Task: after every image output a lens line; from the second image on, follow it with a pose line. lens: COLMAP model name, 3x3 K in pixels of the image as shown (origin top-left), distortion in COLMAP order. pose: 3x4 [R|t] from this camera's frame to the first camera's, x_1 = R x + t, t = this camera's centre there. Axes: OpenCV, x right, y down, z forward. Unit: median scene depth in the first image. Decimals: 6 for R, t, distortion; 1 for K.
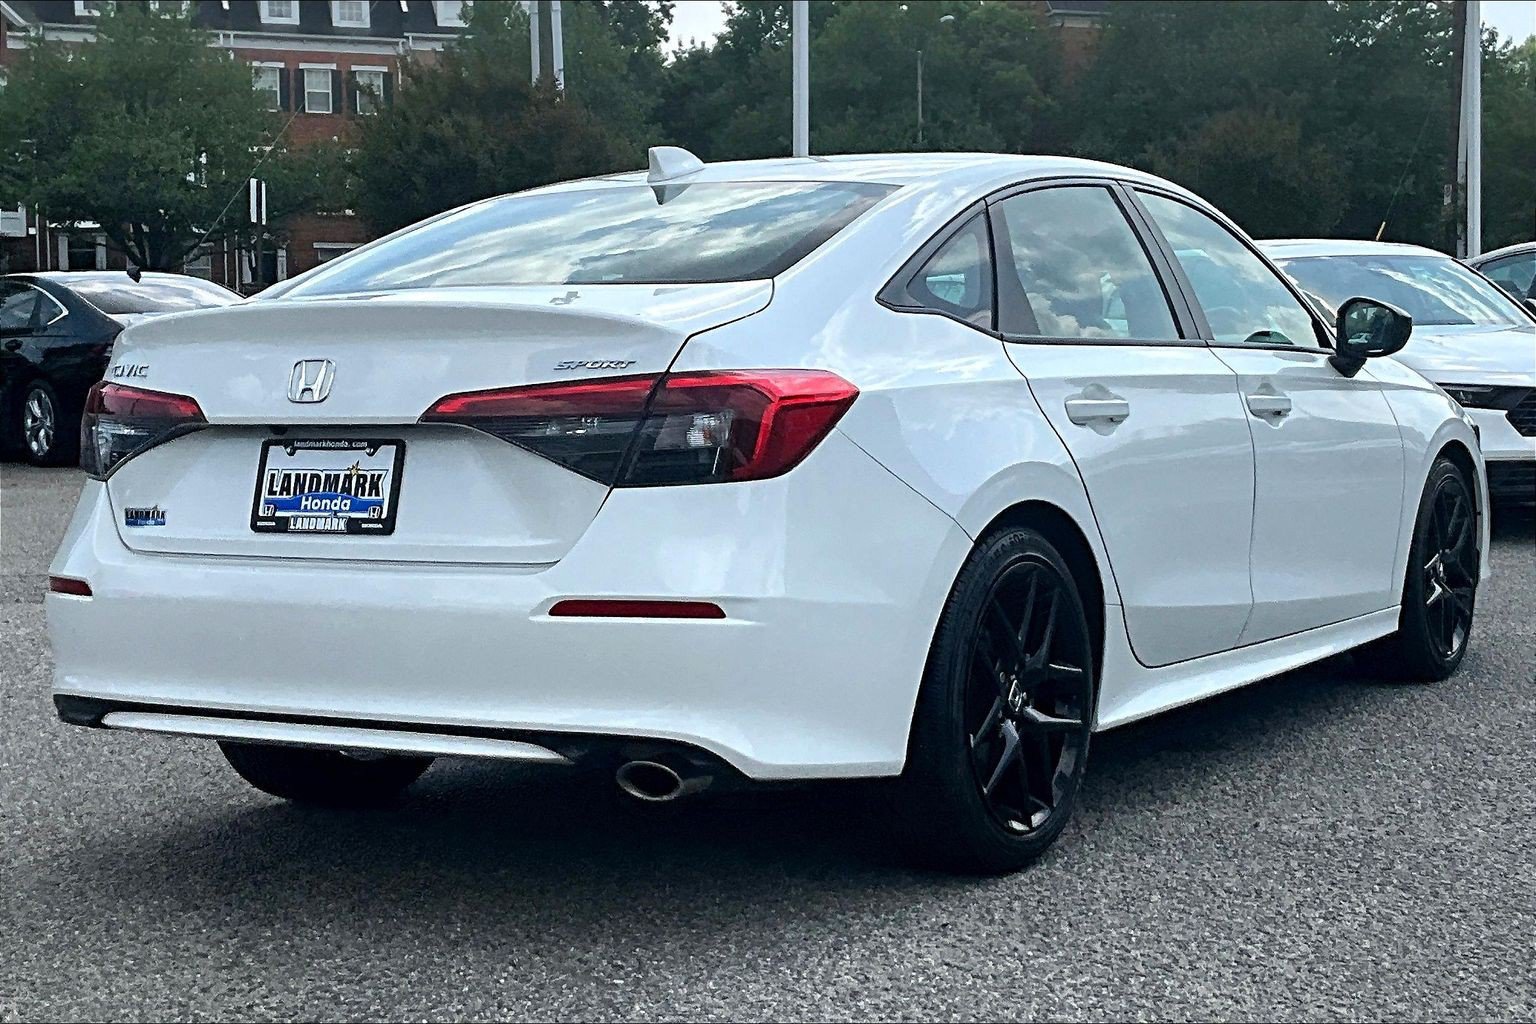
lens RADIAL K [[1929.2, 0, 768.2], [0, 1929.2, 509.1], [0, 0, 1]] dist [0.000747, 0.000000]
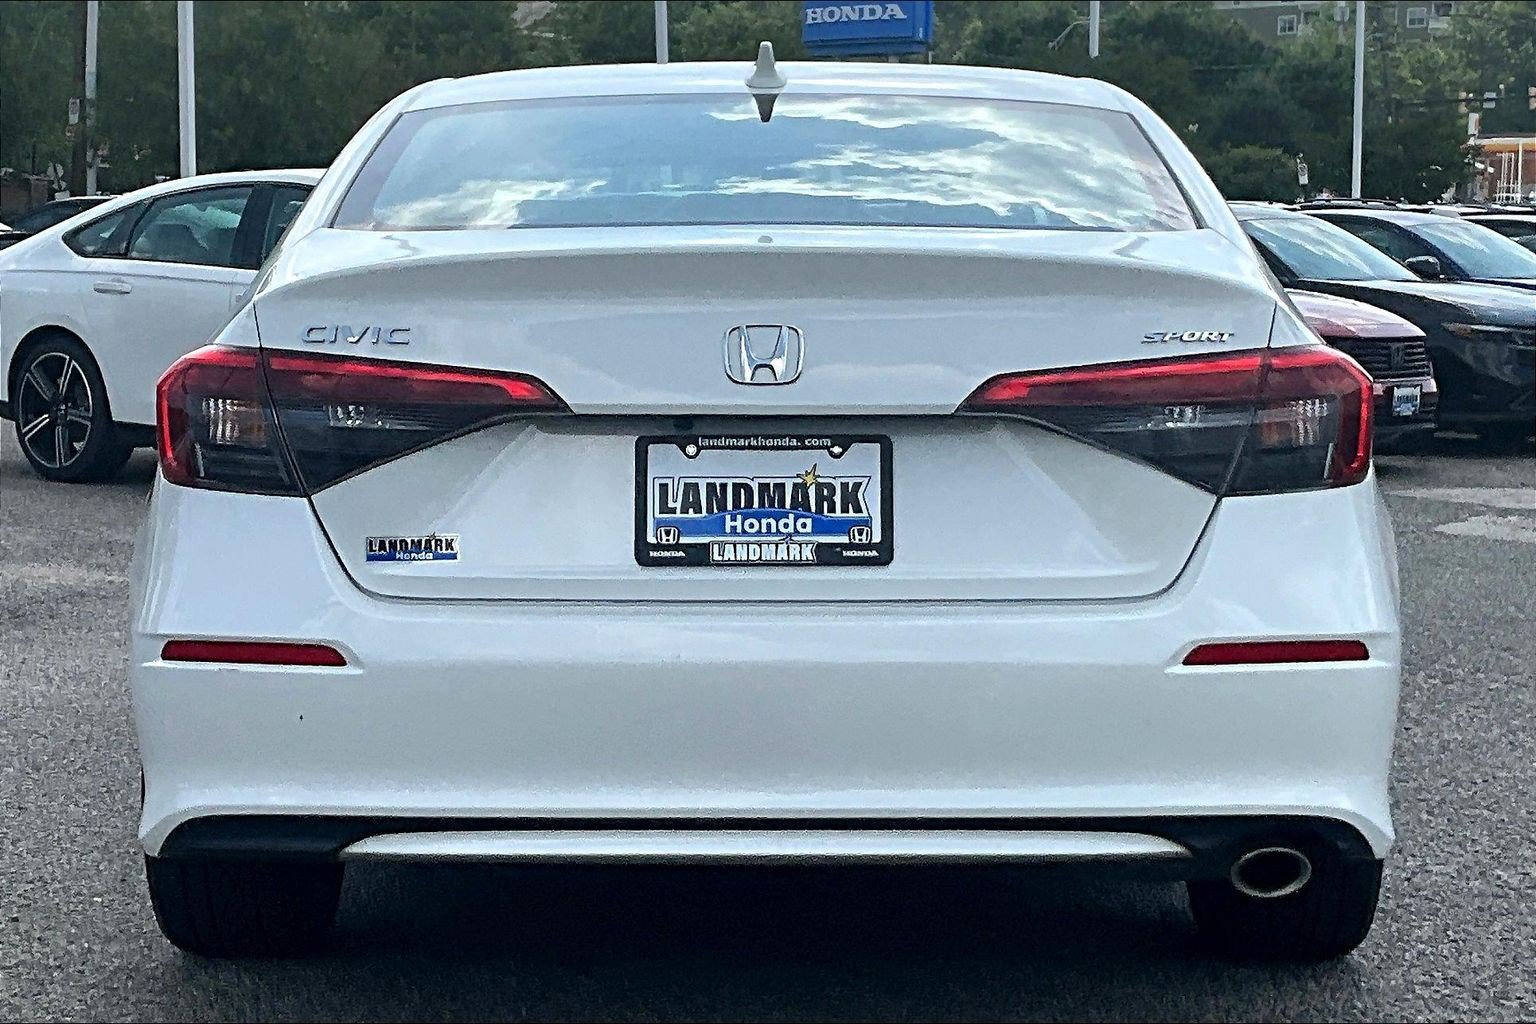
lens RADIAL K [[2378.5, 0, 768.1], [0, 2378.5, 509.2], [0, 0, 1]] dist [0.089619, 0.000000]
pose [[0.909891, -0.017272, 0.414488, -0.600434], [0.015877, 0.999851, 0.006811, -0.014577], [-0.414544, 0.000383, 0.910029, 0.189997]]
